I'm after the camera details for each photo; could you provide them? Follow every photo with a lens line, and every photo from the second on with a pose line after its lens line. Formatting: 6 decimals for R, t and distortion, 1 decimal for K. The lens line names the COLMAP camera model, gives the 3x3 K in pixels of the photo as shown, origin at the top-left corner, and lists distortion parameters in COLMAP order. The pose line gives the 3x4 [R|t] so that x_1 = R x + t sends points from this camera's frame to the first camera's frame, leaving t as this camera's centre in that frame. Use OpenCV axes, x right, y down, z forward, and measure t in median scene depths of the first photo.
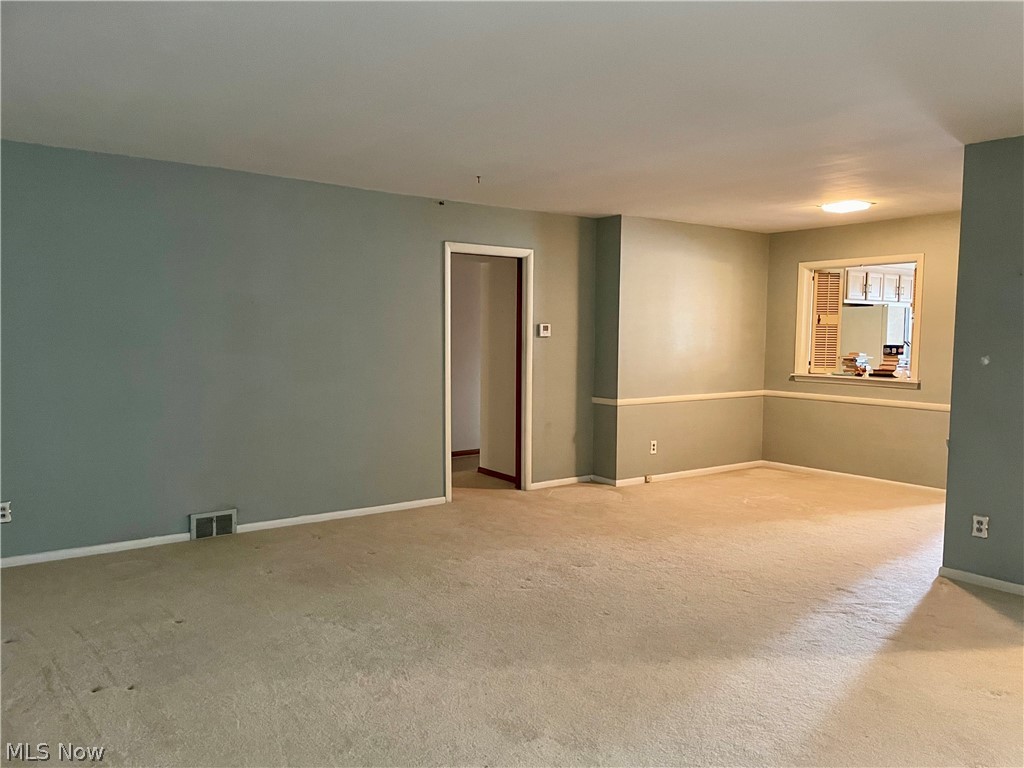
lens RADIAL K [[774.8, 0, 515.7], [0, 774.8, 387.5], [0, 0, 1]] dist [0.093712, -0.116907]
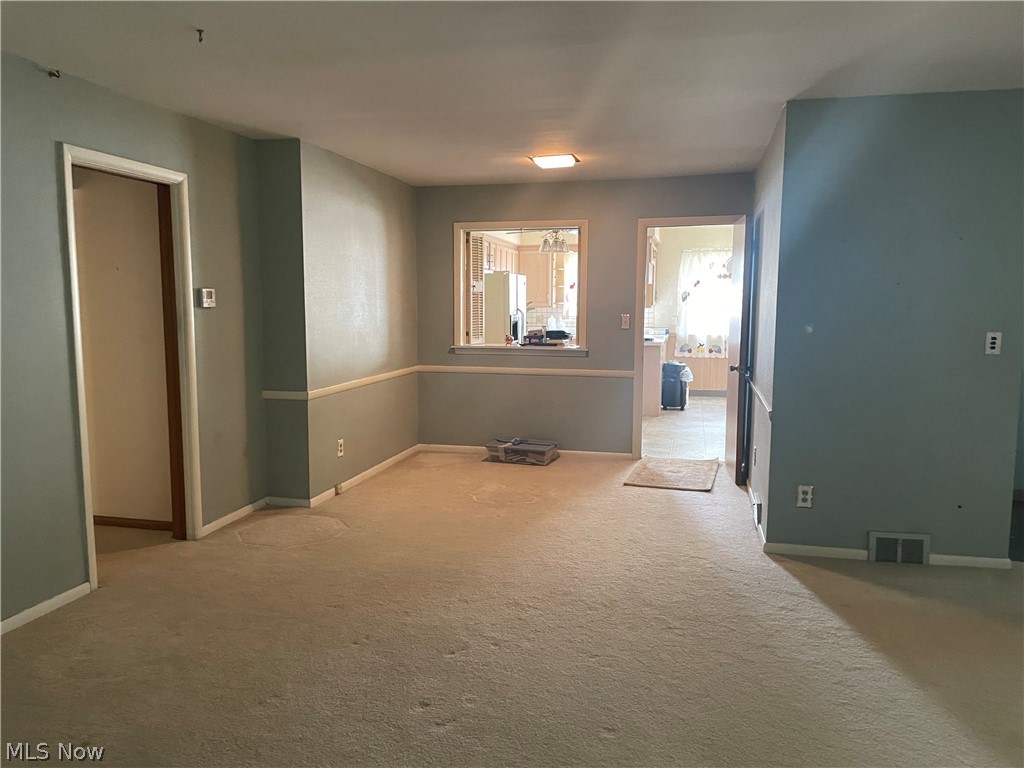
lens RADIAL K [[774.8, 0, 506.4], [0, 774.8, 379.3], [0, 0, 1]] dist [0.093712, -0.116907]
pose [[0.766688, -0.071128, 0.638068, -0.202418], [0.050164, 0.997442, 0.050913, -0.025089], [-0.640057, -0.007026, 0.768295, 0.312987]]
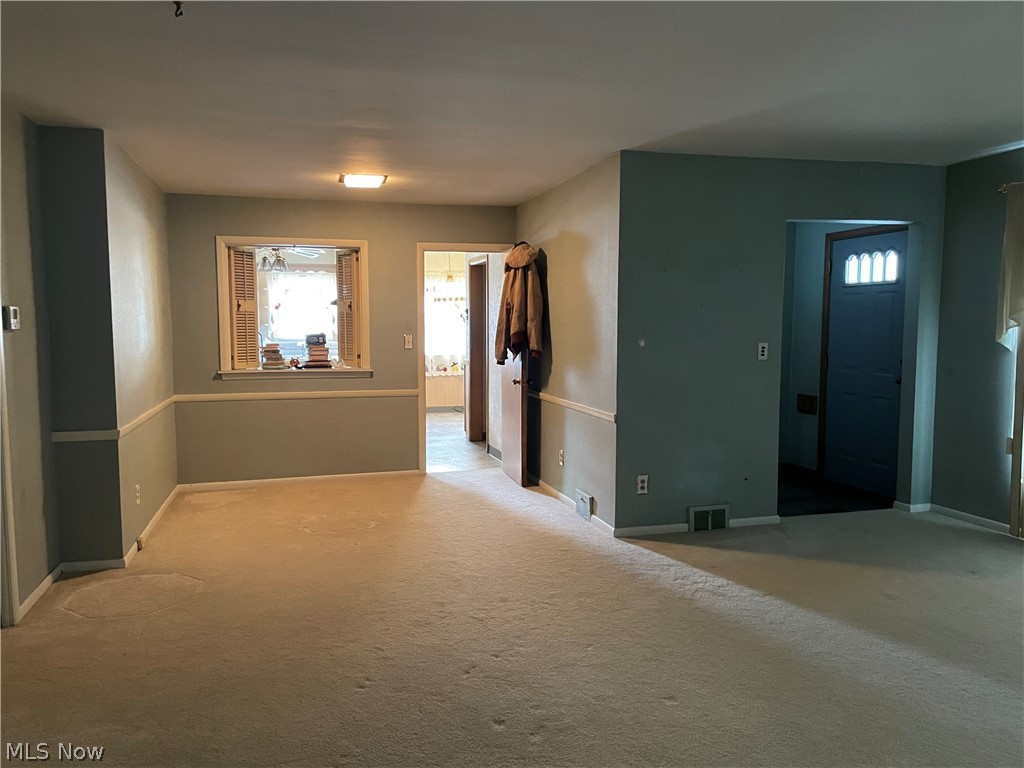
lens RADIAL K [[774.8, 0, 509.4], [0, 774.8, 383.0], [0, 0, 1]] dist [0.093712, -0.116907]
pose [[0.357856, -0.080949, 0.930261, -0.348086], [0.073823, 0.995570, 0.058233, -0.035716], [-0.930854, 0.047835, 0.362247, 0.489259]]
